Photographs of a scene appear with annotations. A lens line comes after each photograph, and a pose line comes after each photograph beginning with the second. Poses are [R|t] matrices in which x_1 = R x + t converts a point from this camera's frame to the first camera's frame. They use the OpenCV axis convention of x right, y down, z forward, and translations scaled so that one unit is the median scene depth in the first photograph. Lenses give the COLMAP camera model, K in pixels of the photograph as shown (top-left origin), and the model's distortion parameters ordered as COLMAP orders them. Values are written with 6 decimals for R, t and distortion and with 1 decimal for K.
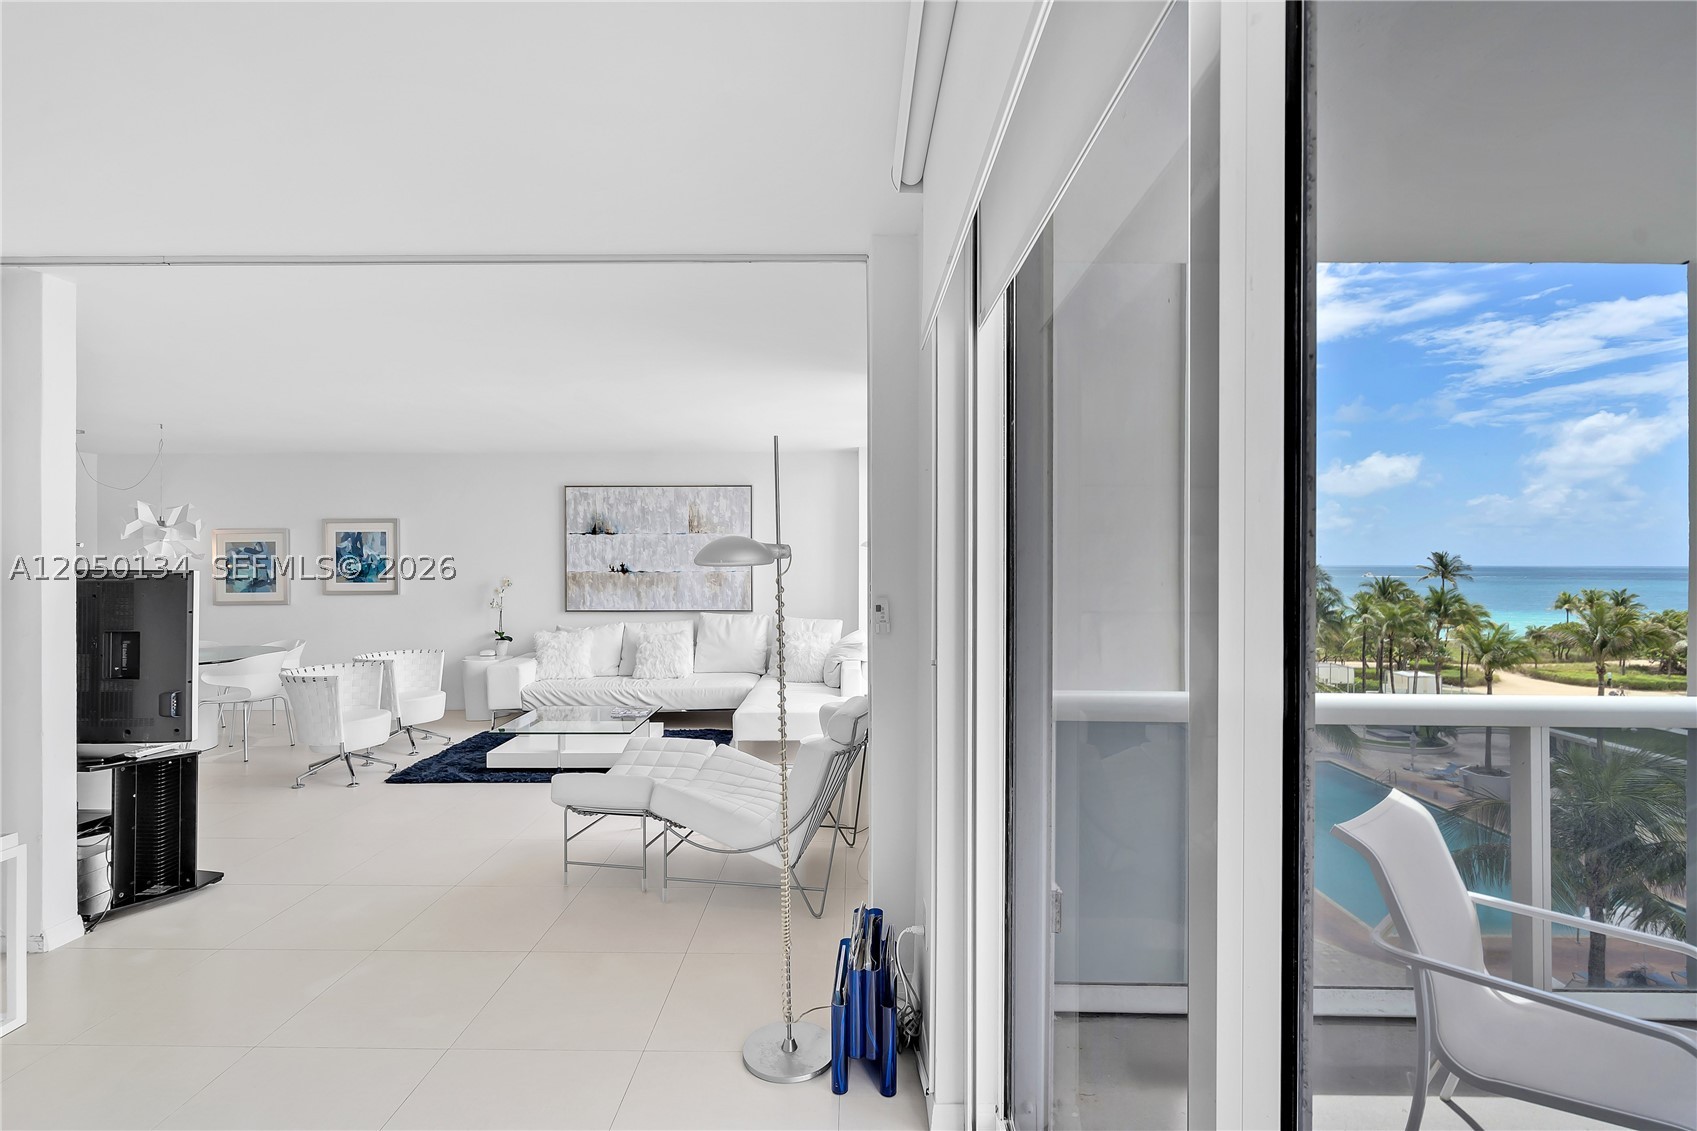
lens RADIAL K [[776.5, 0, 841.8], [0, 776.5, 562.2], [0, 0, 1]] dist [-0.001432, 0.000211]
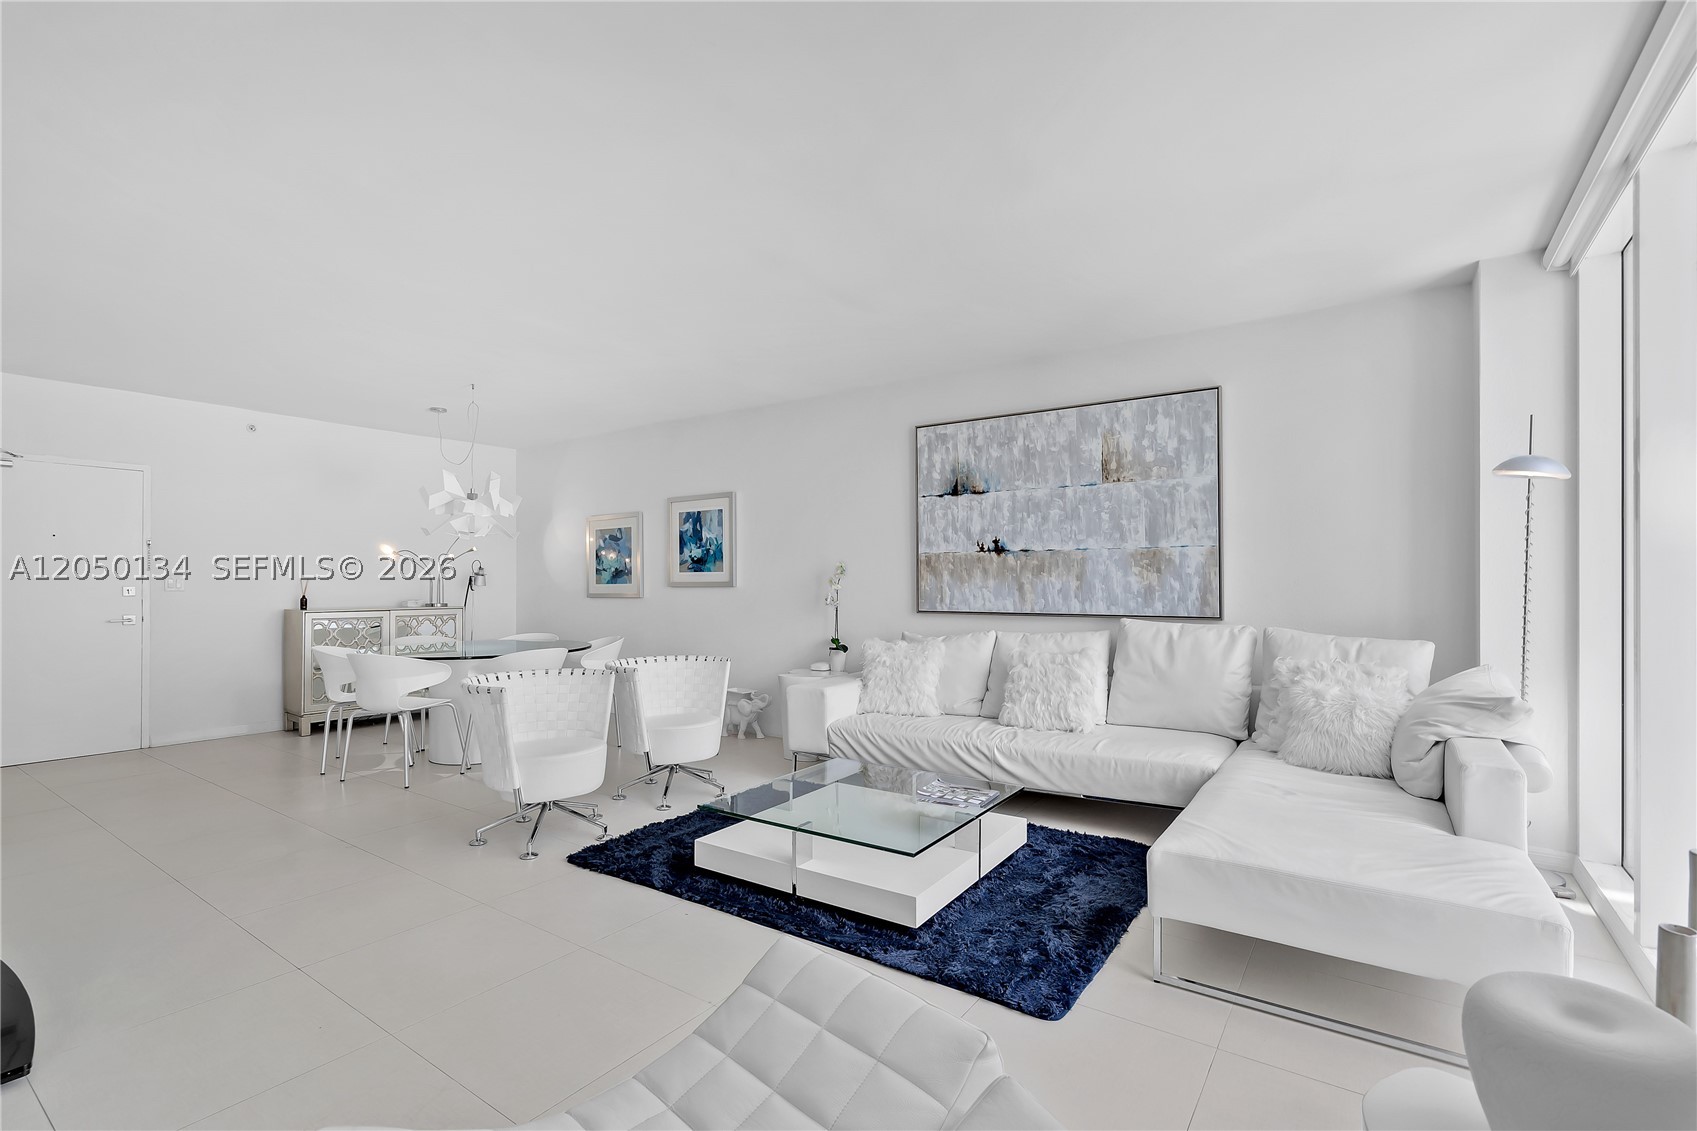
lens RADIAL K [[778.9, 0, 841.9], [0, 778.9, 574.3], [0, 0, 1]] dist [-0.002277, 0.000784]
pose [[0.826335, -0.006350, -0.563143, -0.028301], [-0.000016, 0.999936, -0.011298, 0.038131], [0.563178, 0.009345, 0.826283, 0.403503]]
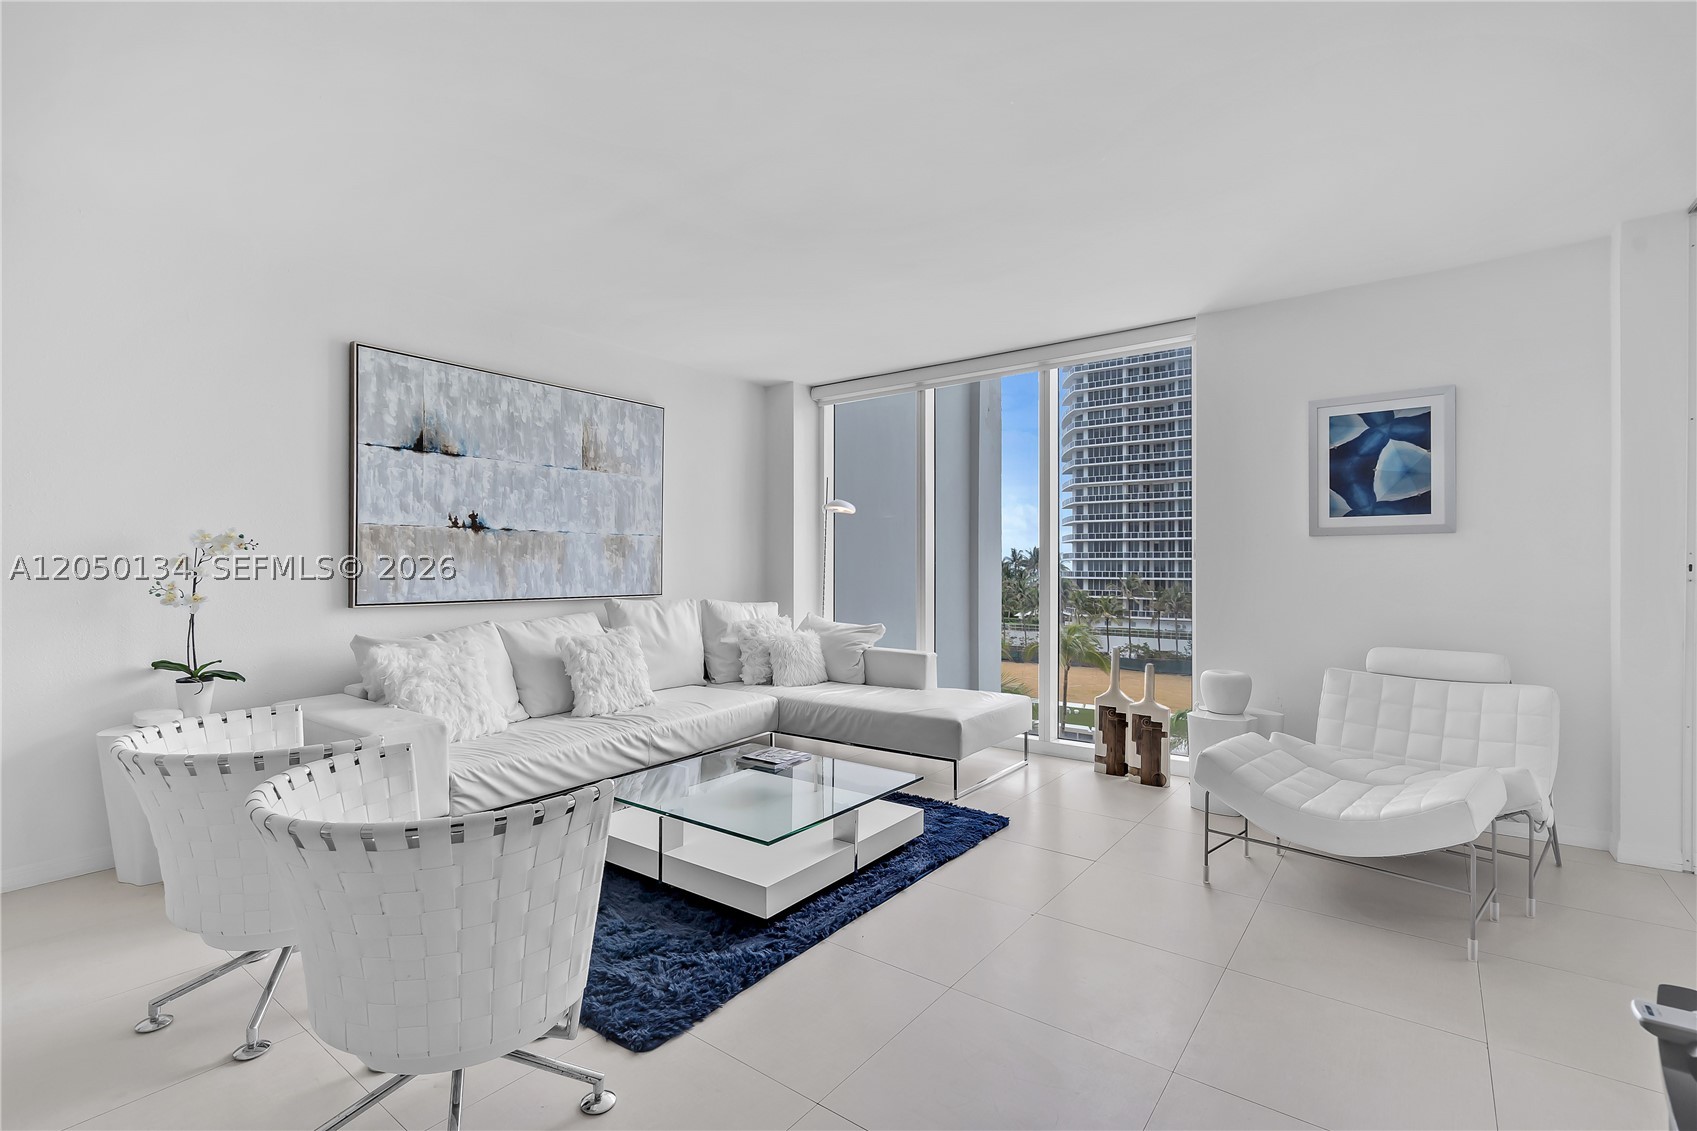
lens RADIAL K [[778.9, 0, 854.4], [0, 778.9, 570.8], [0, 0, 1]] dist [-0.002277, 0.000784]
pose [[0.586307, -0.001585, 0.810088, -0.564390], [-0.015692, 0.999788, 0.013314, 0.030438], [-0.809937, -0.020517, 0.586158, 0.470424]]
